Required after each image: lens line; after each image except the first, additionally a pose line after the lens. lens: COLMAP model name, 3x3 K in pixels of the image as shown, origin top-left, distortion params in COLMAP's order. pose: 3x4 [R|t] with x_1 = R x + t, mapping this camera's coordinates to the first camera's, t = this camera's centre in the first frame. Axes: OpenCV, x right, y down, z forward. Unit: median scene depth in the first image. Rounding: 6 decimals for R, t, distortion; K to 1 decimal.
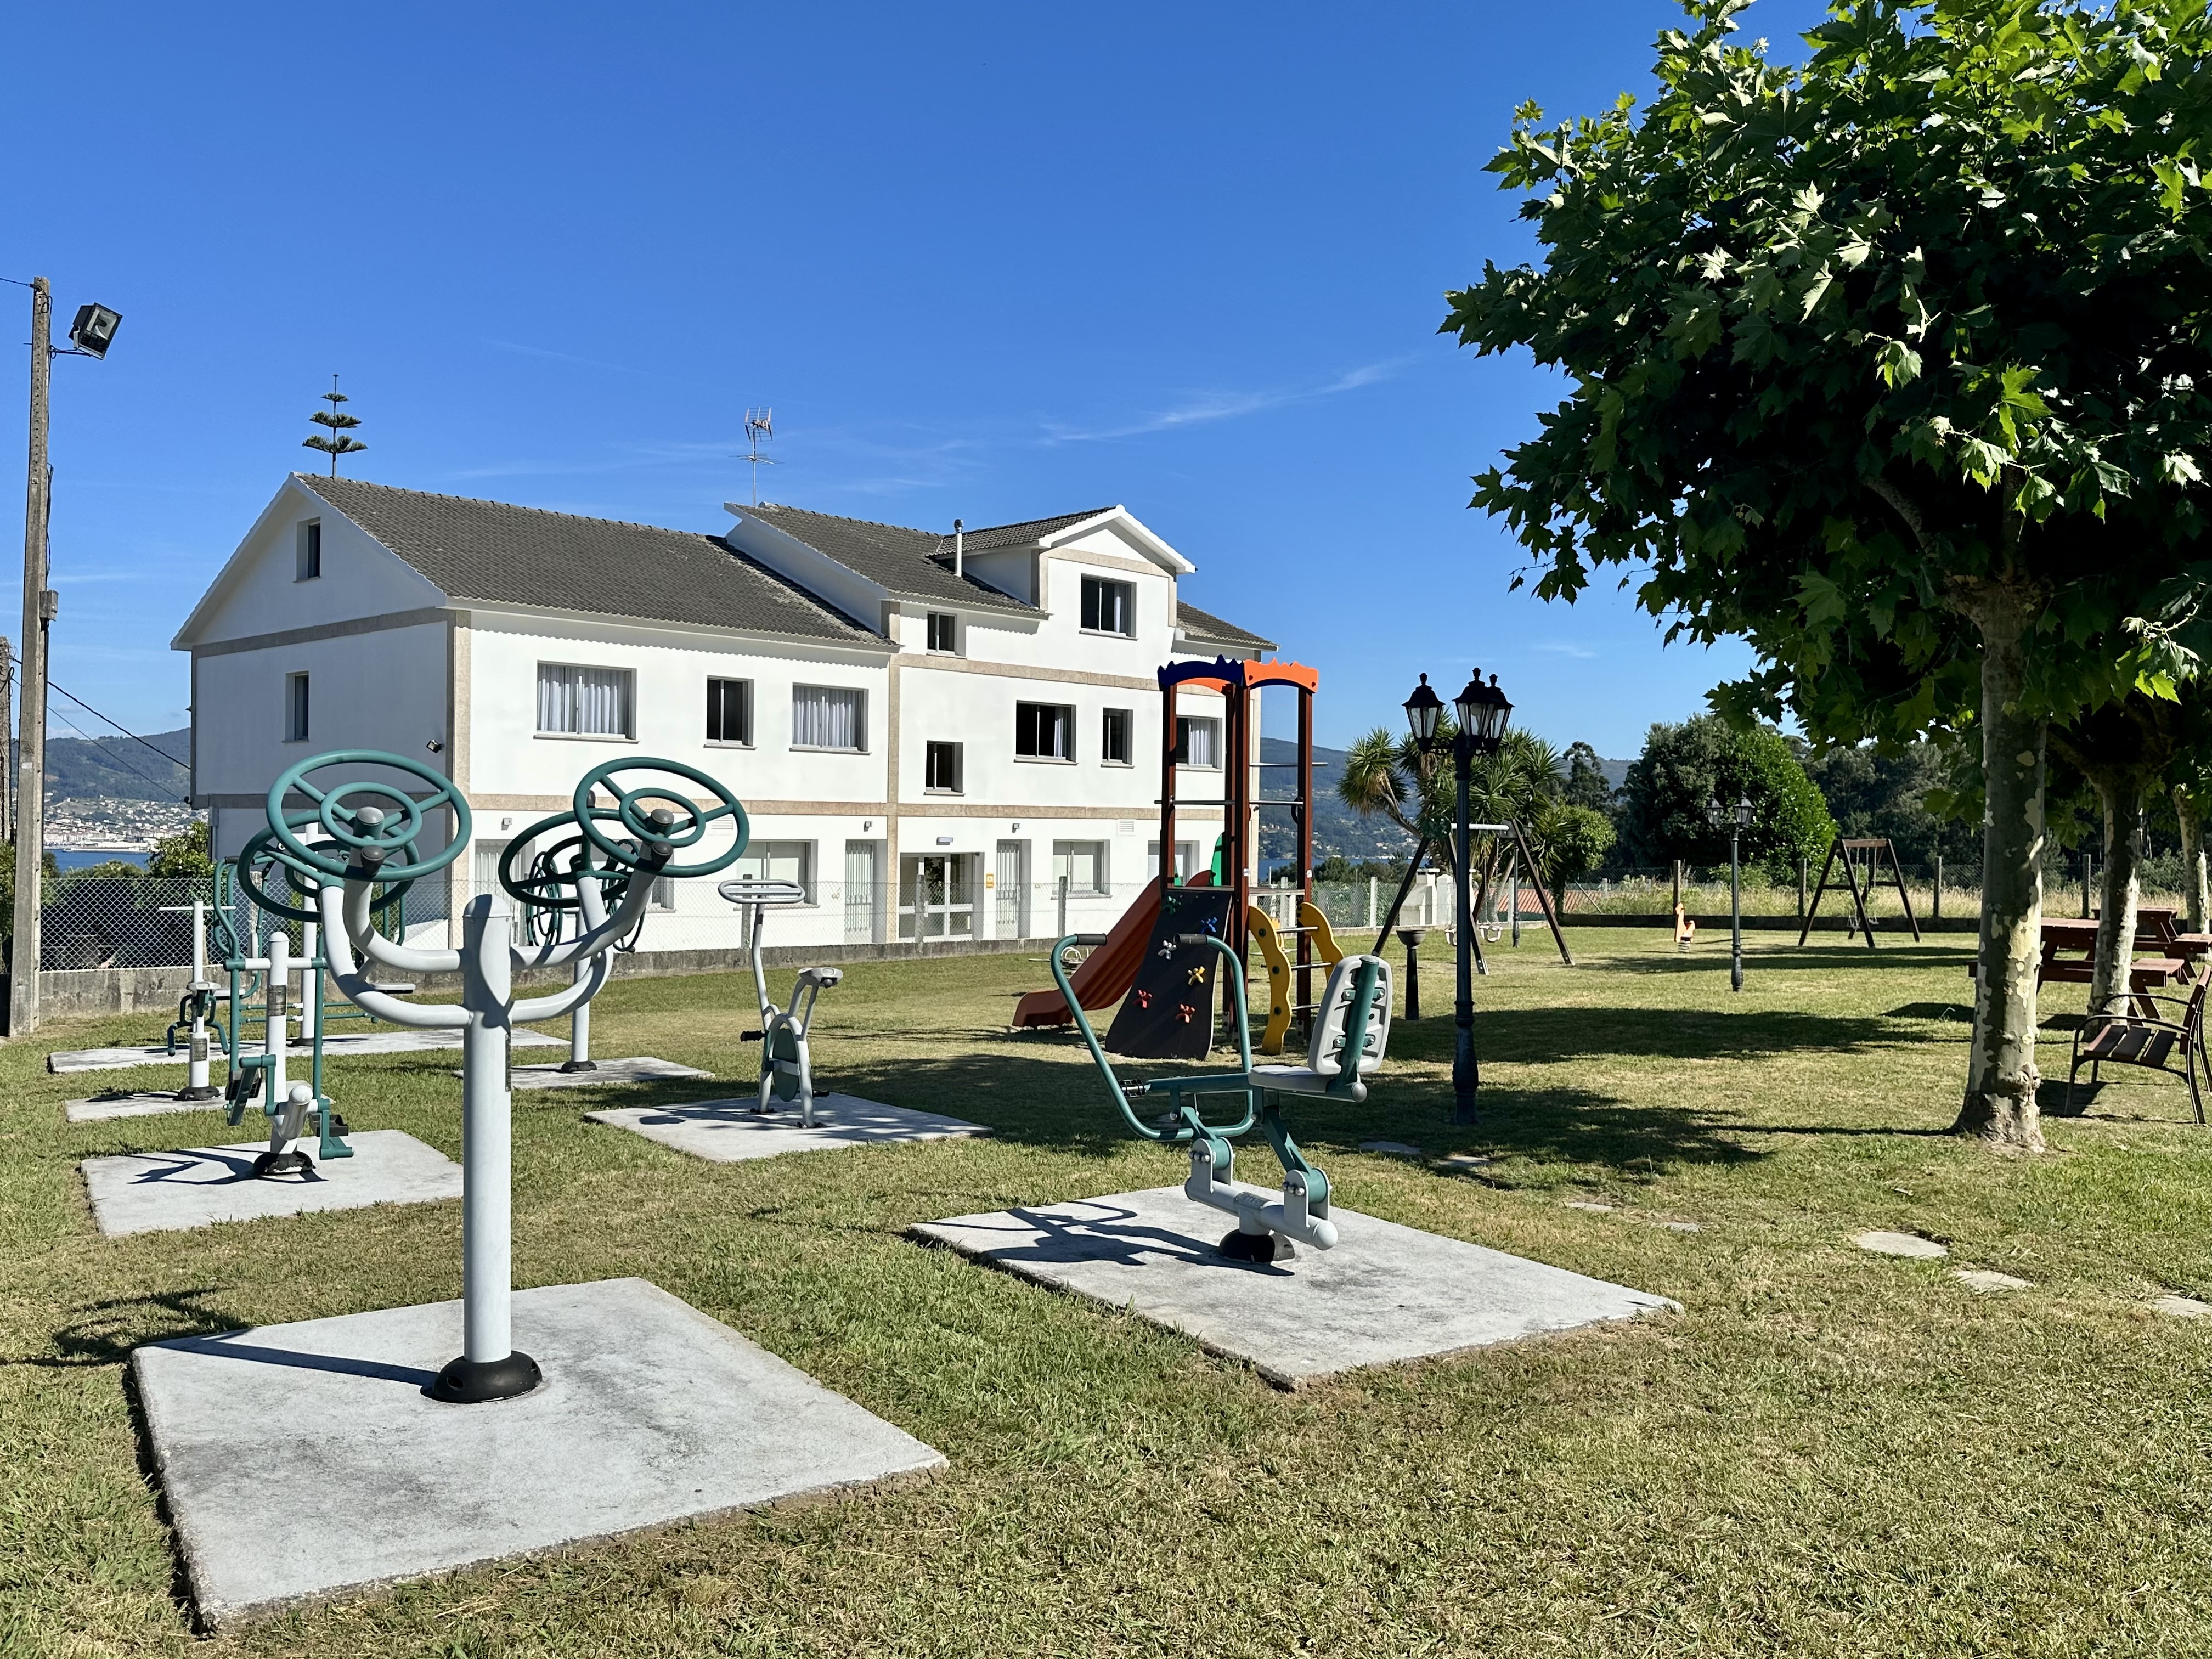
lens RADIAL K [[1763.2, 0, 1110.1], [0, 1763.2, 826.8], [0, 0, 1]] dist [0.003452, 0.000097]
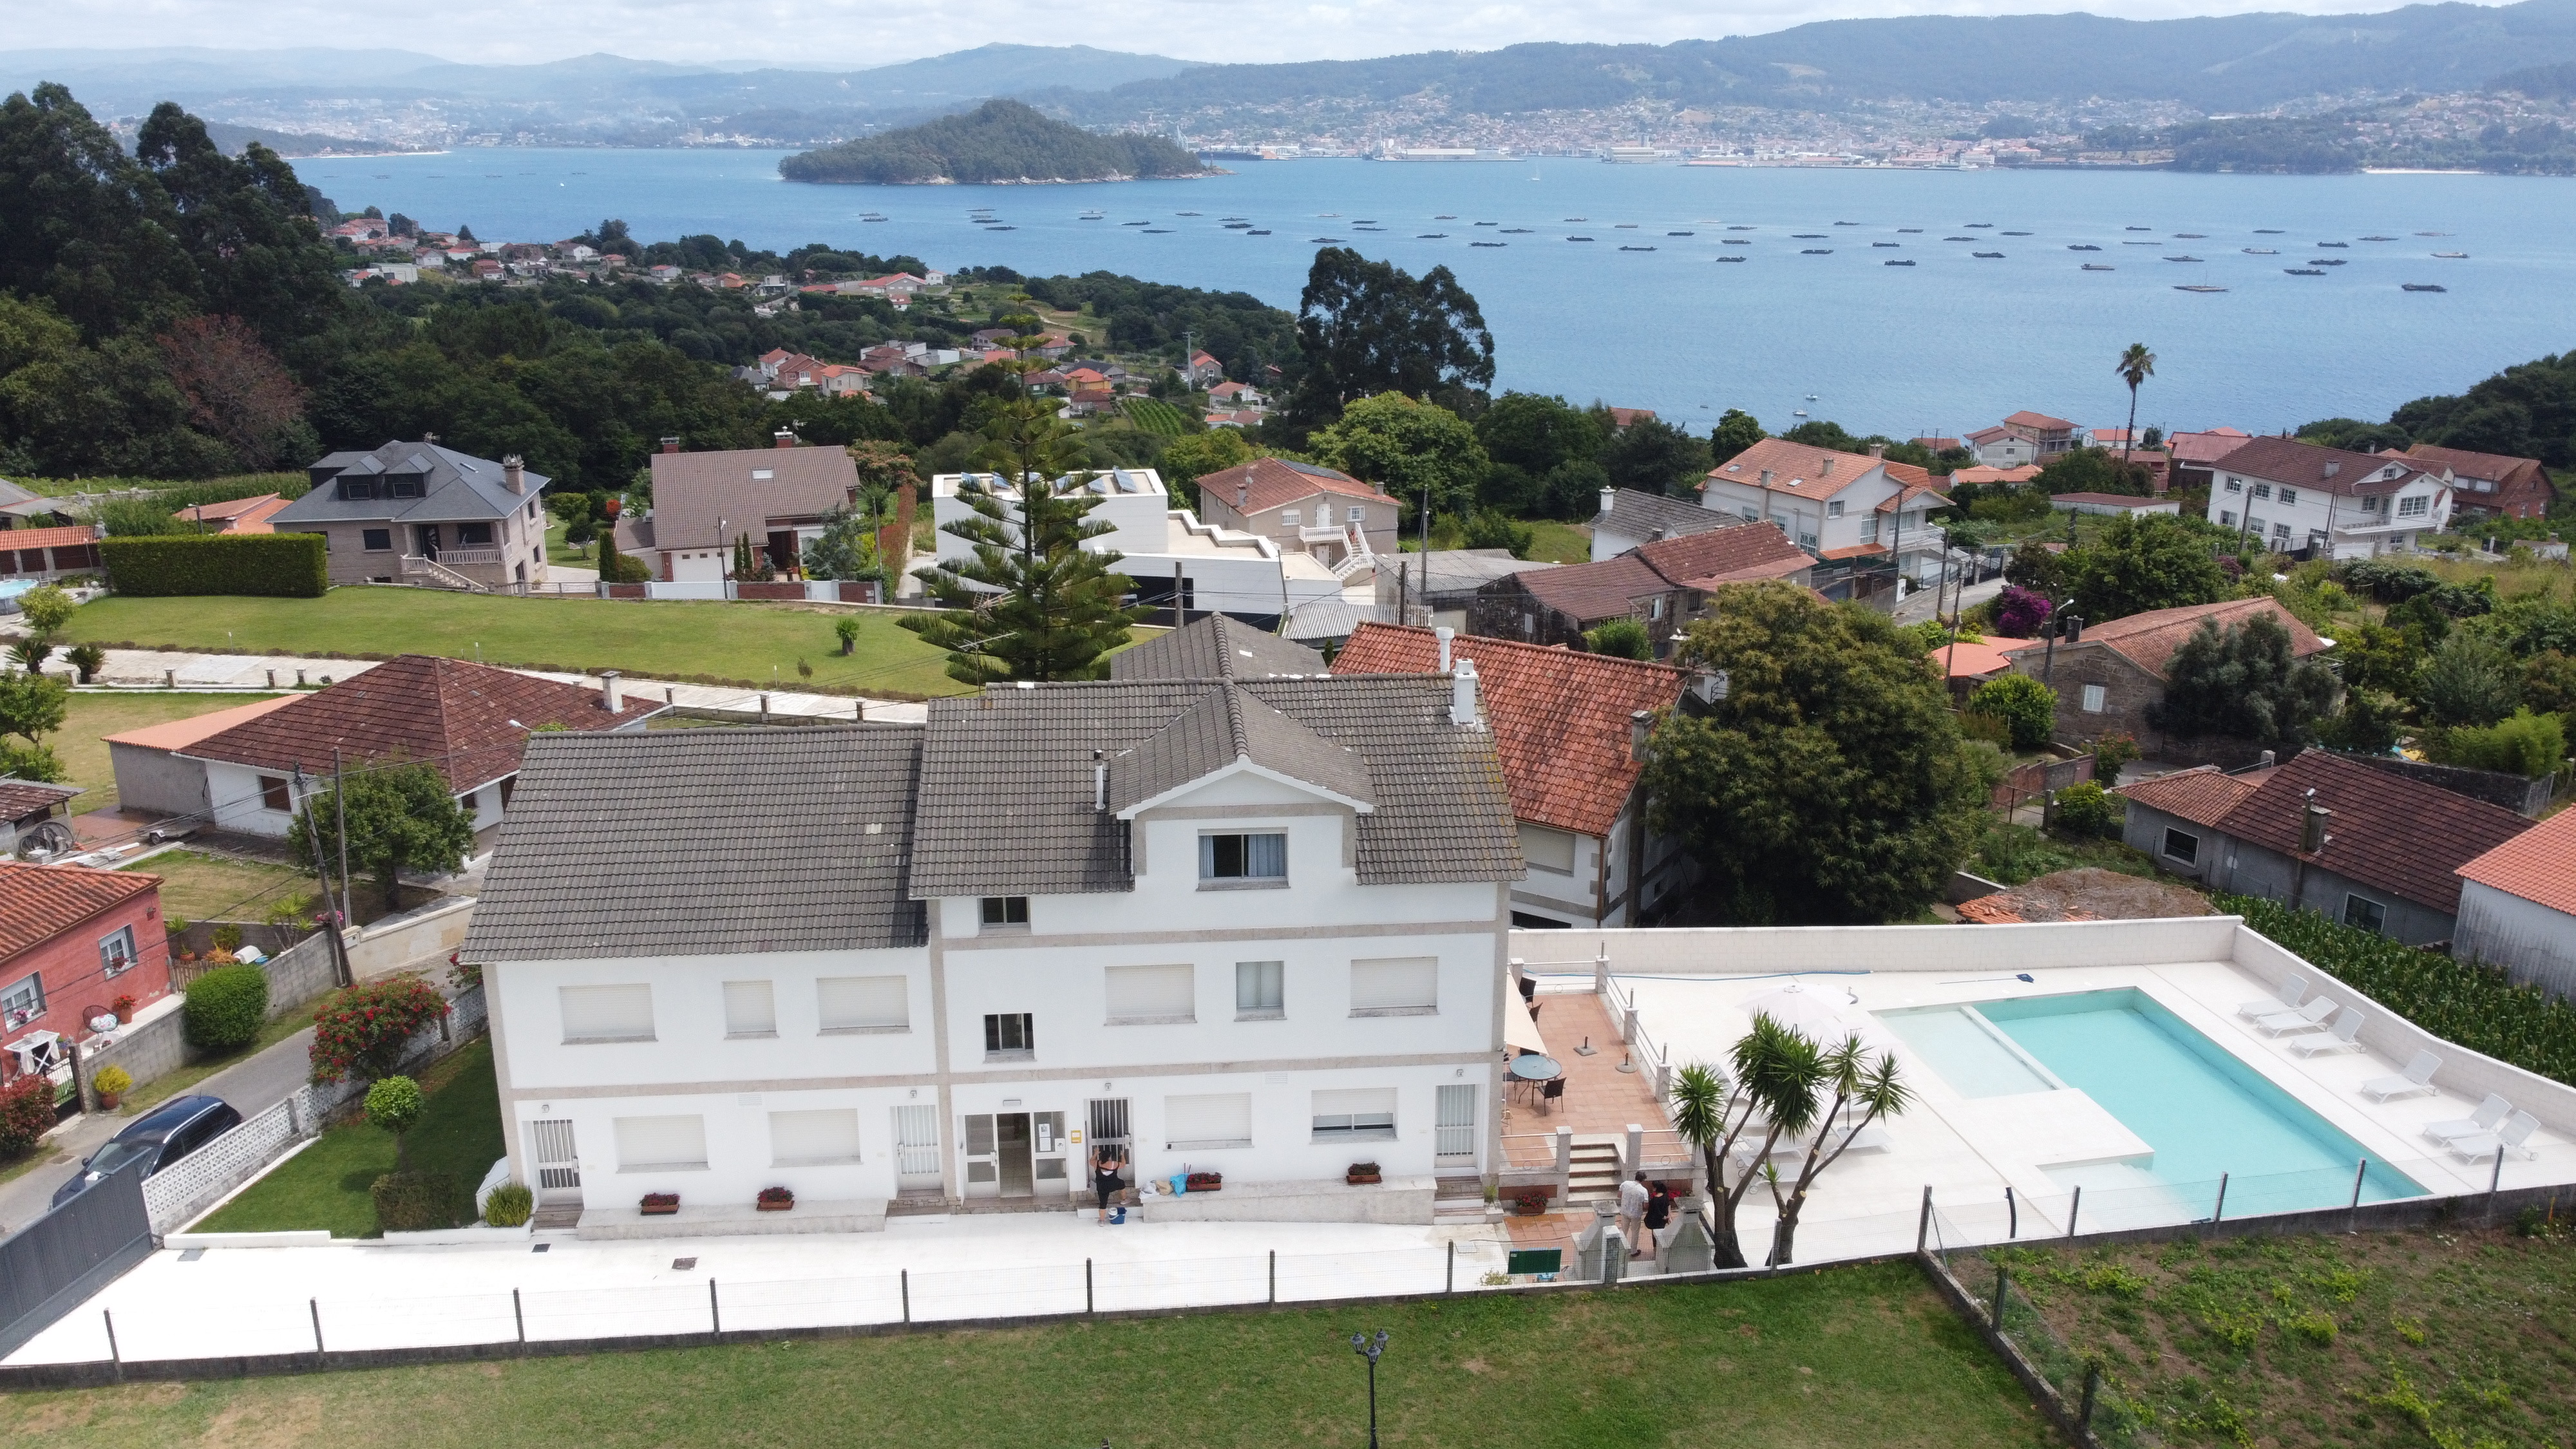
lens RADIAL K [[1966.3, 0, 1278.4], [0, 1966.3, 728.0], [0, 0, 1]] dist [-0.003353, -0.001690]
pose [[0.743548, 0.185630, -0.642400, 0.694650], [0.009763, 0.957579, 0.288005, -0.514719], [0.668611, -0.220418, 0.710194, 0.340591]]
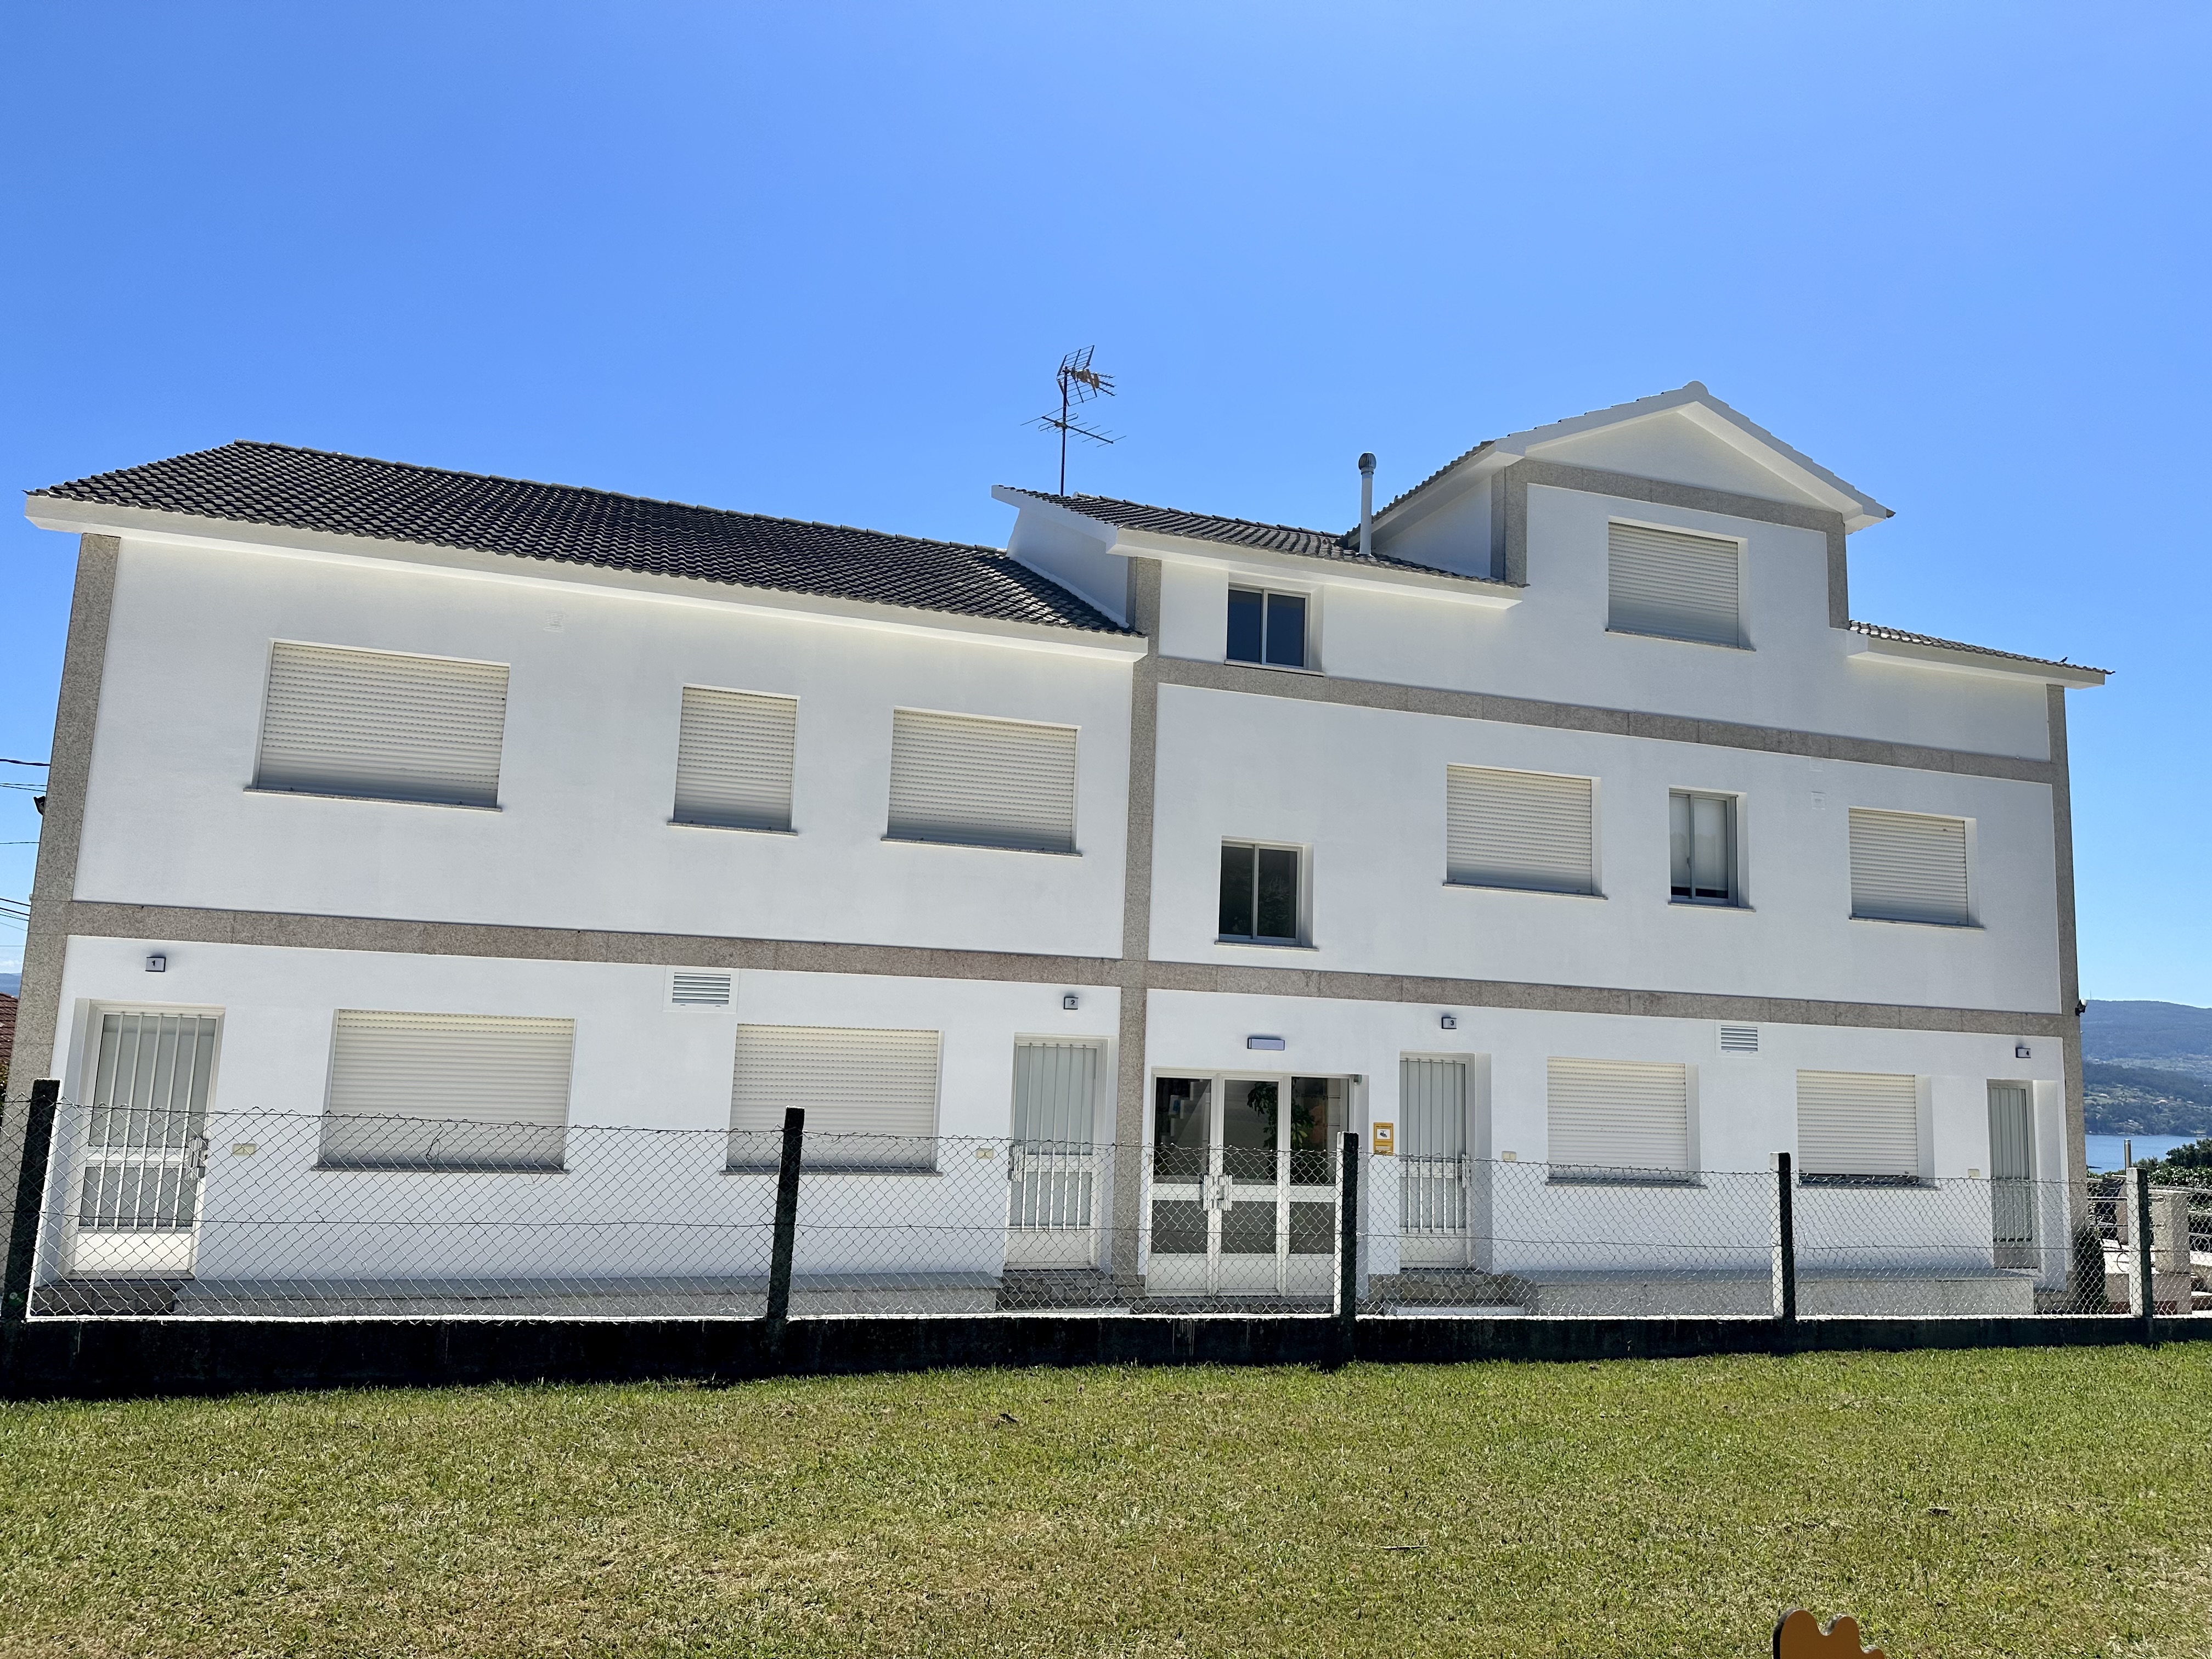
lens RADIAL K [[1554.4, 0, 1099.7], [0, 1554.4, 846.7], [0, 0, 1]] dist [0.044905, -0.000504]
pose [[0.879267, -0.045917, -0.474112, 0.067436], [-0.025597, 0.989350, -0.143287, 0.014768], [0.475642, 0.138123, 0.868727, 0.596475]]
